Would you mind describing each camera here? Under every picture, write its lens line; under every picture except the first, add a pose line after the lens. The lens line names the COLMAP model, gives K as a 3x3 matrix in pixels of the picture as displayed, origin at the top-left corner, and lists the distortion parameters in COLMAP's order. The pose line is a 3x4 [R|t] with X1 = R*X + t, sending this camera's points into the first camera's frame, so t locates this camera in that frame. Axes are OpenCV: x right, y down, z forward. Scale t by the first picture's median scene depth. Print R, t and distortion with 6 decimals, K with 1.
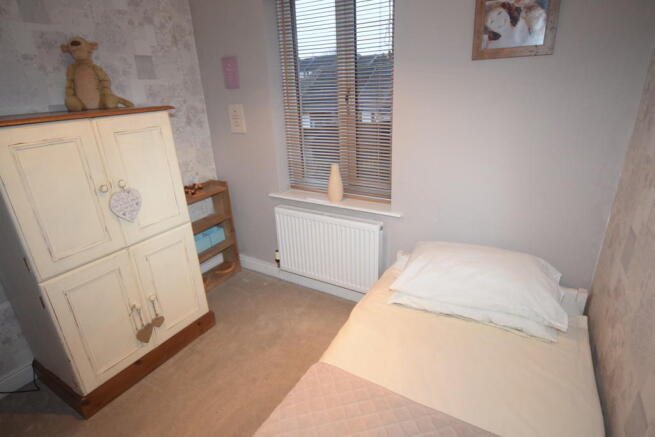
lens RADIAL K [[348.3, 0, 329.3], [0, 348.3, 218.7], [0, 0, 1]] dist [-0.012718, -0.002356]
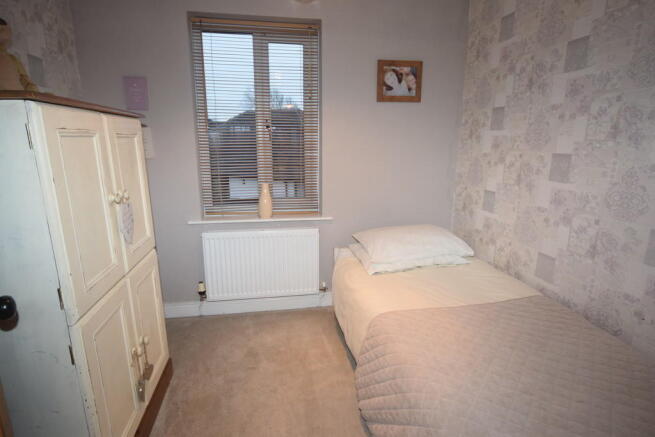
lens RADIAL K [[348.3, 0, 331.1], [0, 348.3, 218.9], [0, 0, 1]] dist [-0.012718, -0.002356]
pose [[0.755536, -0.104118, 0.646780, -0.686999], [0.203731, 0.975676, -0.080926, 0.107330], [-0.622622, 0.192912, 0.758371, 0.069328]]
